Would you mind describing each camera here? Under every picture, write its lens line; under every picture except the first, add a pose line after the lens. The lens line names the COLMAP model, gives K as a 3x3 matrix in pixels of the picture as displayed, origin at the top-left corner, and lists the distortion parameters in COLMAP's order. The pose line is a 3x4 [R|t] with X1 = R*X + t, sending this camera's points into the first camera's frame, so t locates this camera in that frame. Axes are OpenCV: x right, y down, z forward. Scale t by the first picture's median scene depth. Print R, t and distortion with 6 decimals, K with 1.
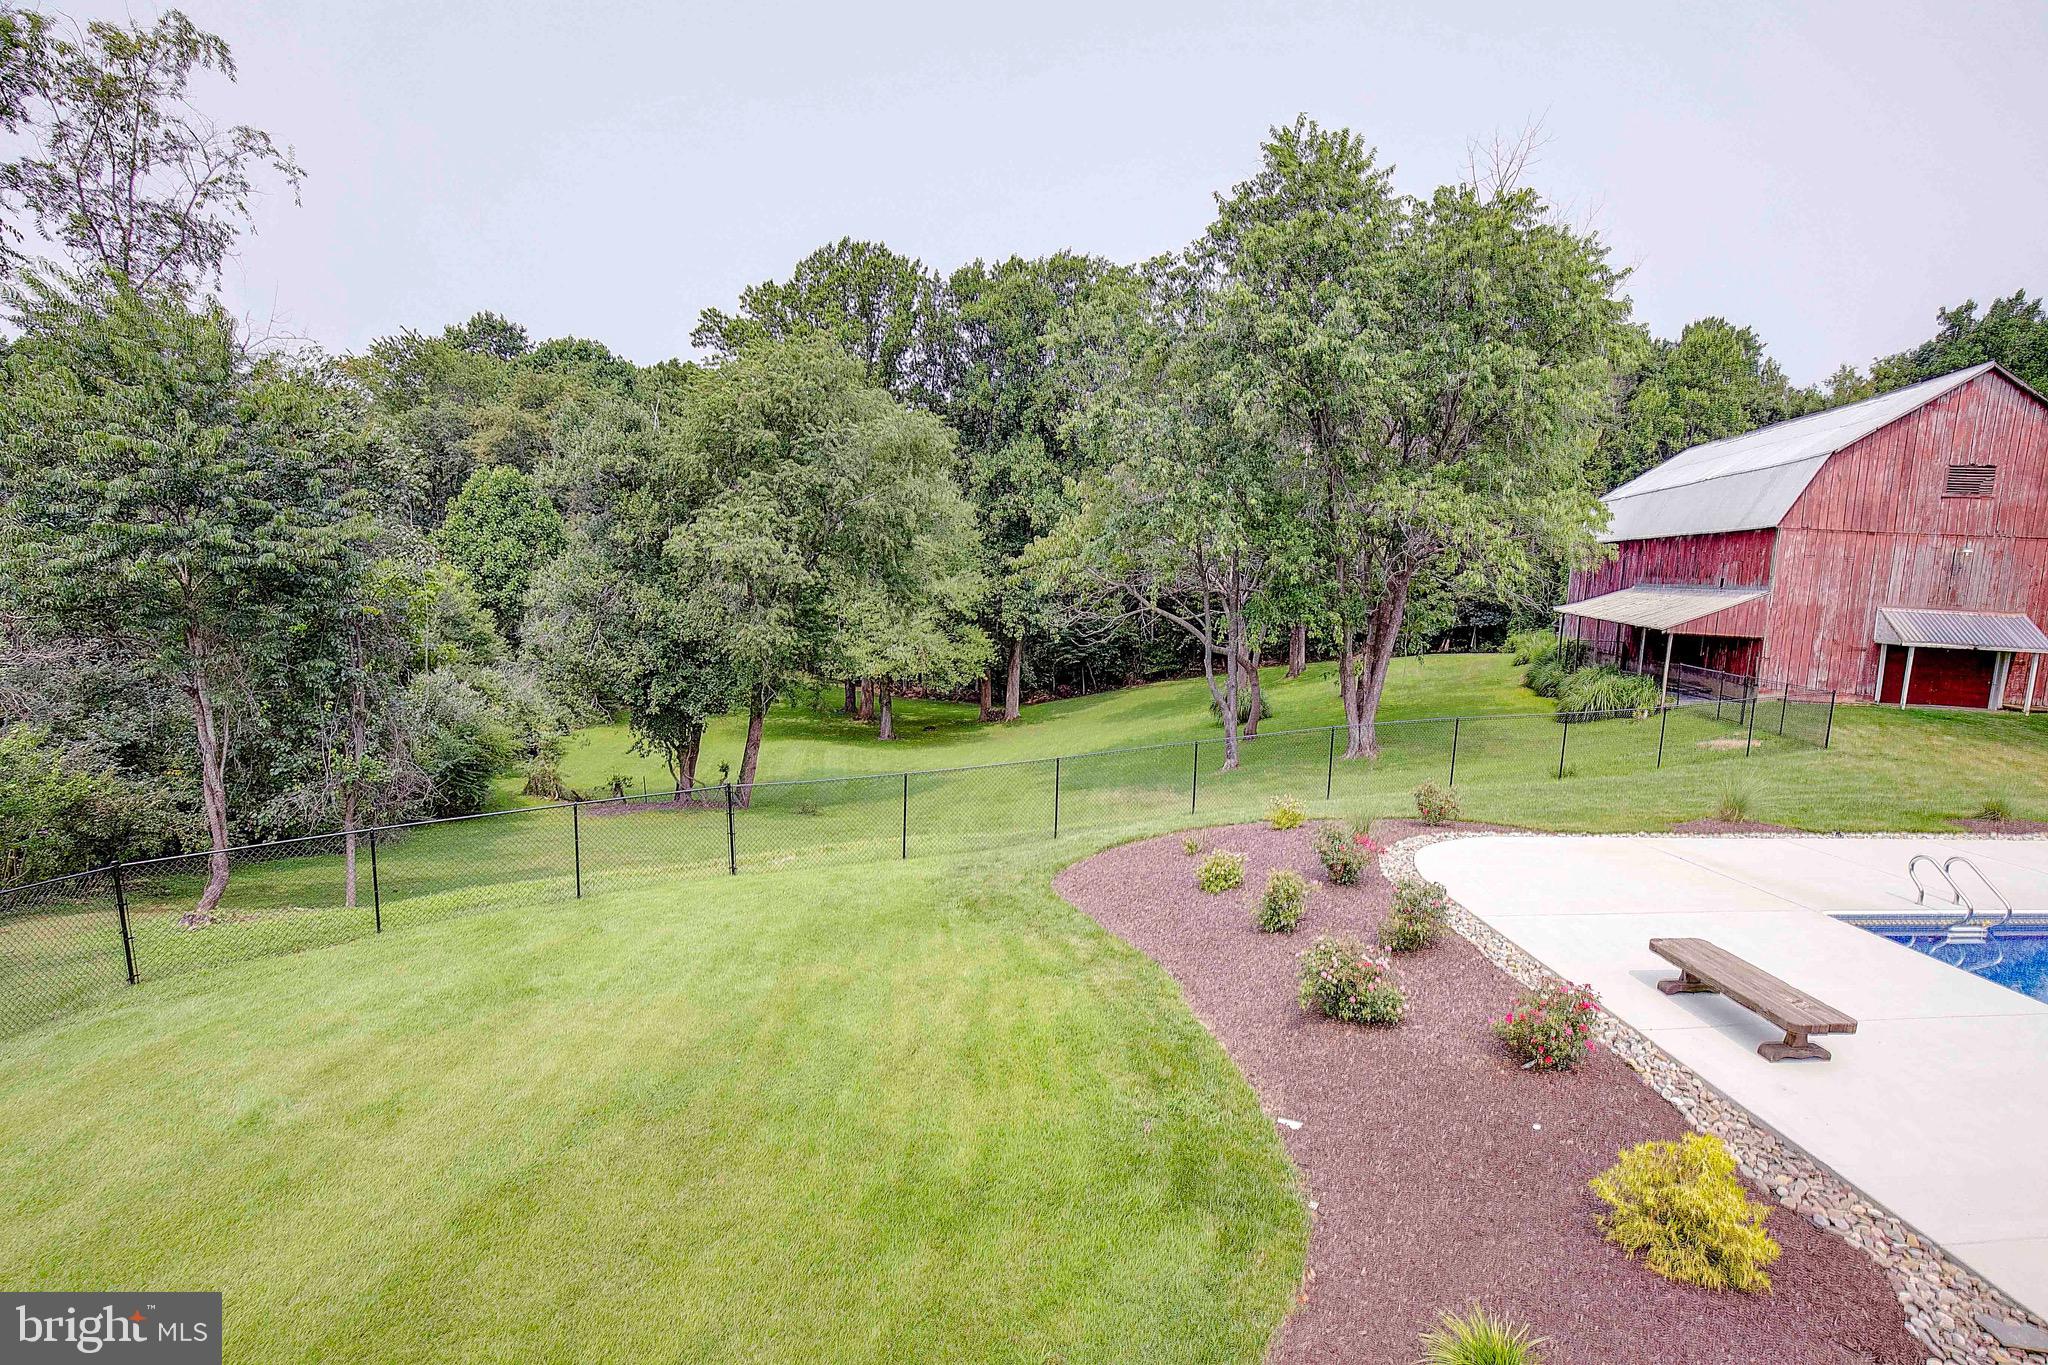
lens RADIAL K [[960.4, 0, 1027.9], [0, 960.4, 689.8], [0, 0, 1]] dist [-0.040703, 0.011228]
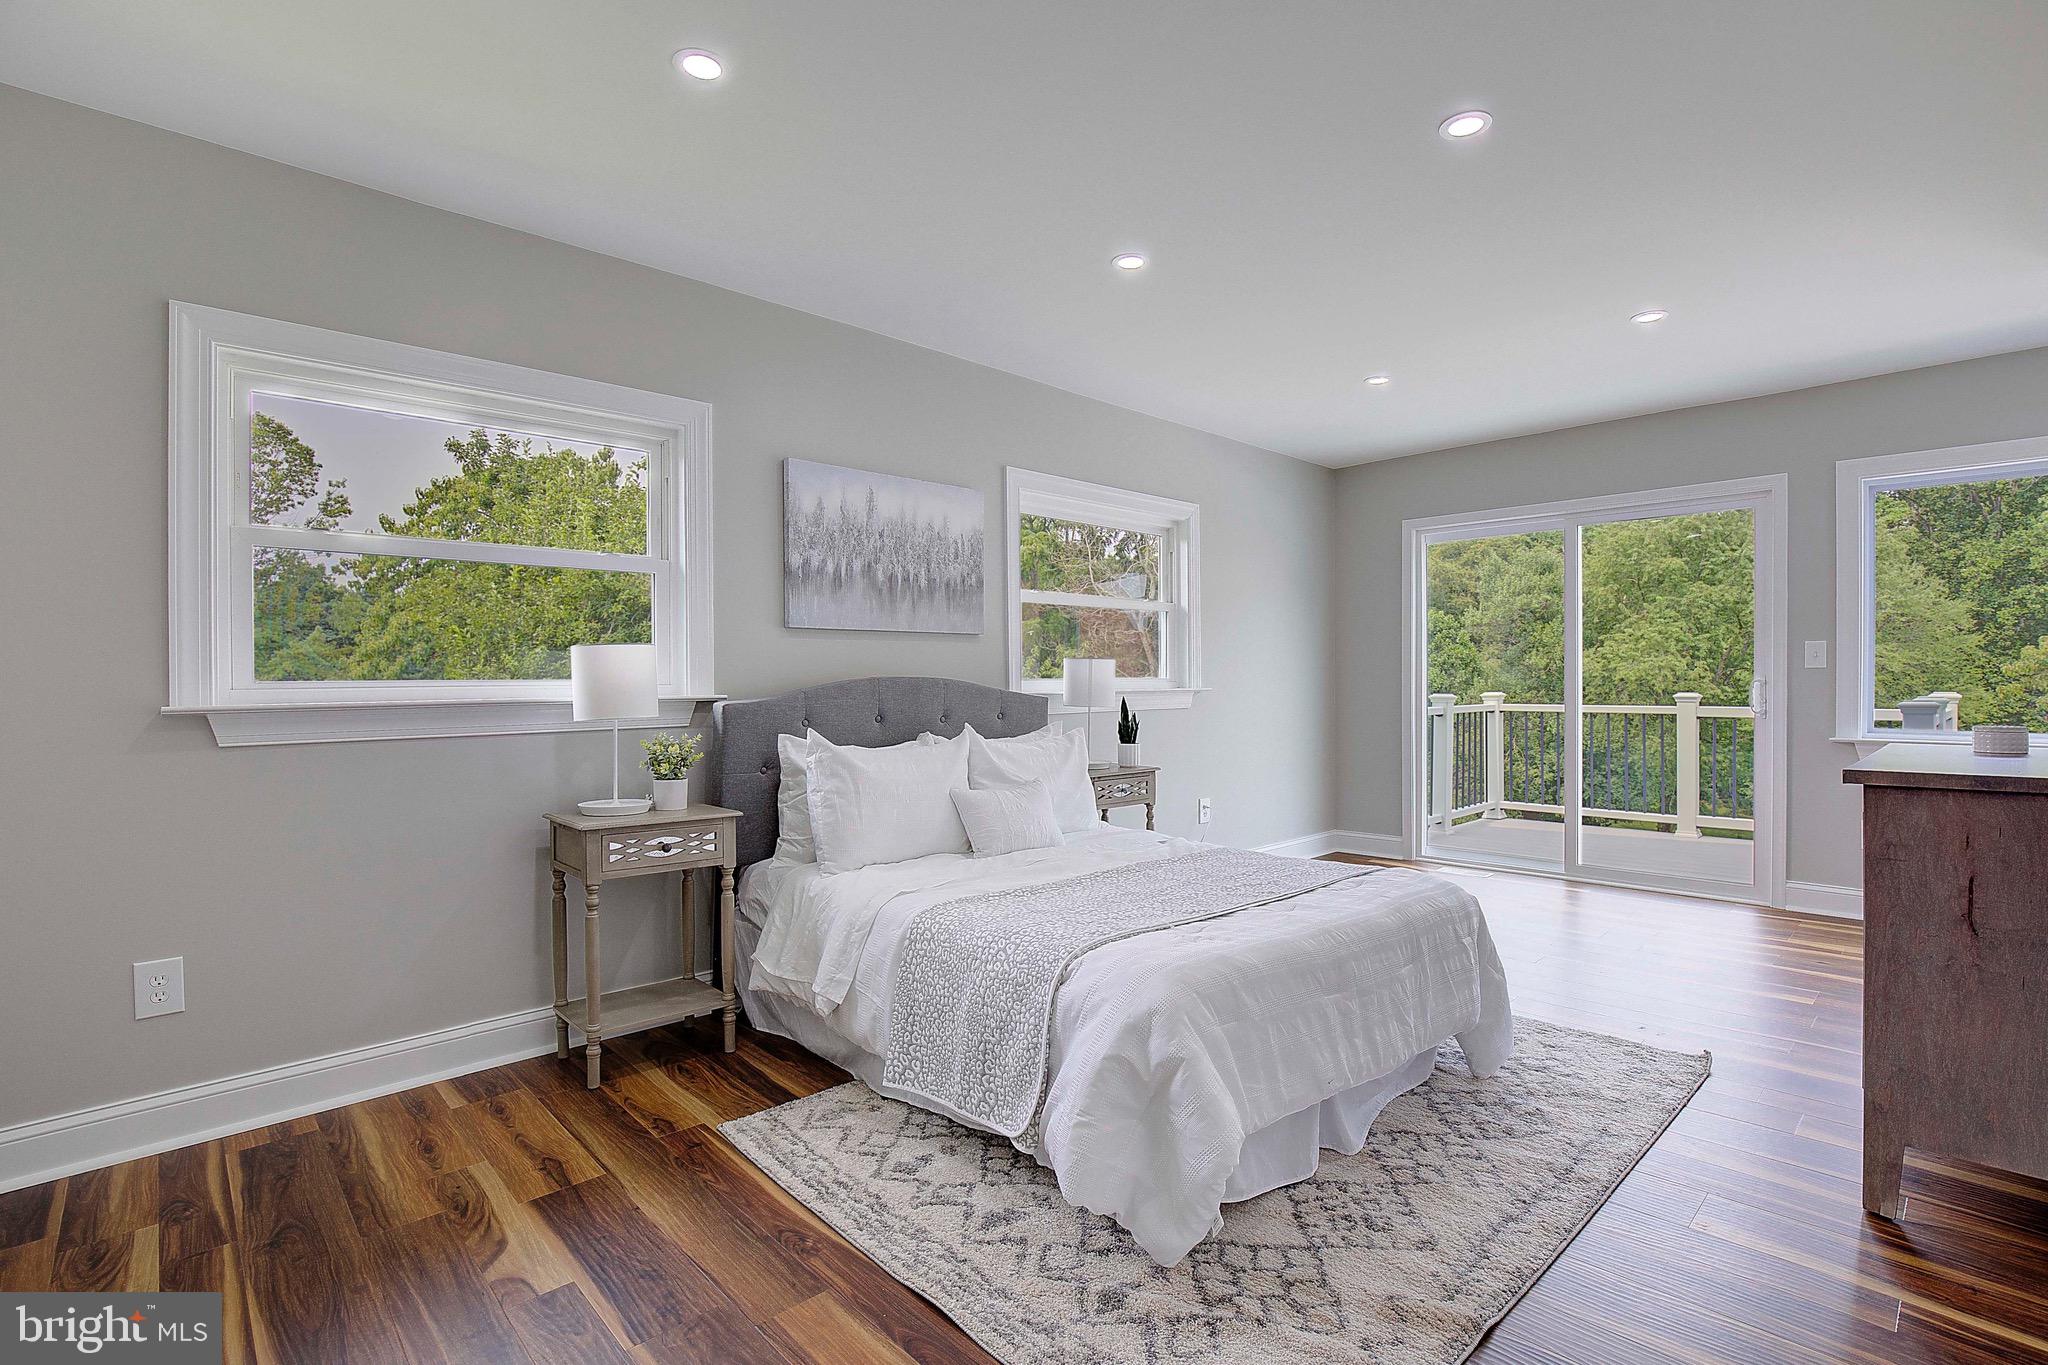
lens RADIAL K [[926.5, 0, 1081.7], [0, 926.5, 679.9], [0, 0, 1]] dist [-0.021393, 0.000245]
pose [[0.663185, -0.039229, -0.747427, 0.037872], [-0.068616, 0.991233, -0.112908, 0.020603], [0.745304, 0.126165, 0.654679, -0.116486]]
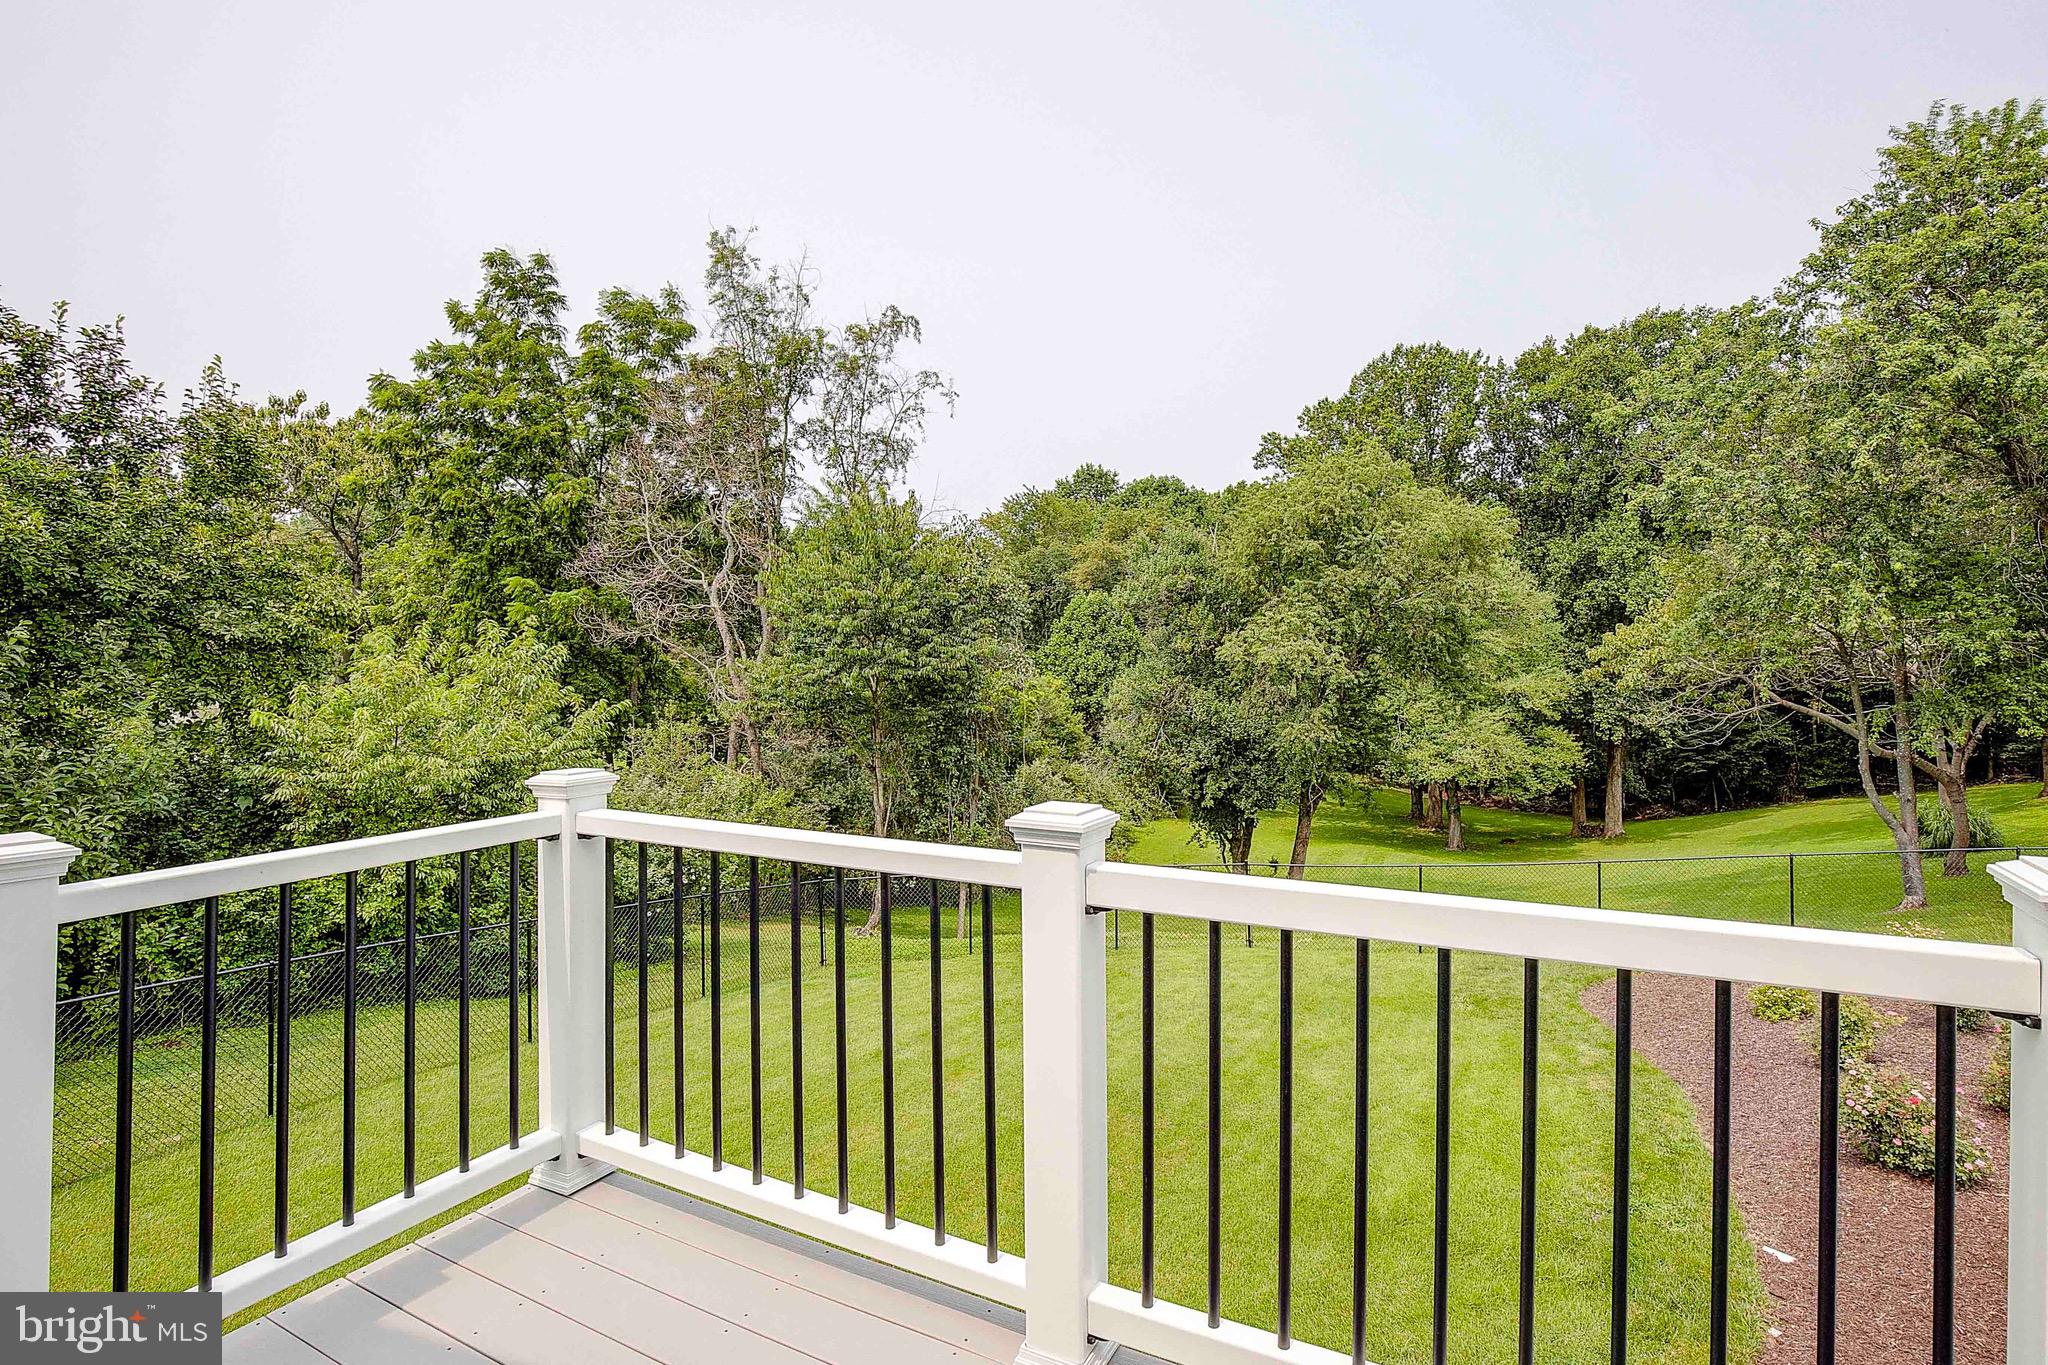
lens RADIAL K [[955.6, 0, 1036.1], [0, 955.6, 635.5], [0, 0, 1]] dist [-0.021433, 0.000165]
pose [[0.843712, -0.052164, -0.534256, 0.020738], [-0.036194, 0.987474, -0.153573, 0.004653], [0.535575, 0.148908, 0.831256, -0.020440]]
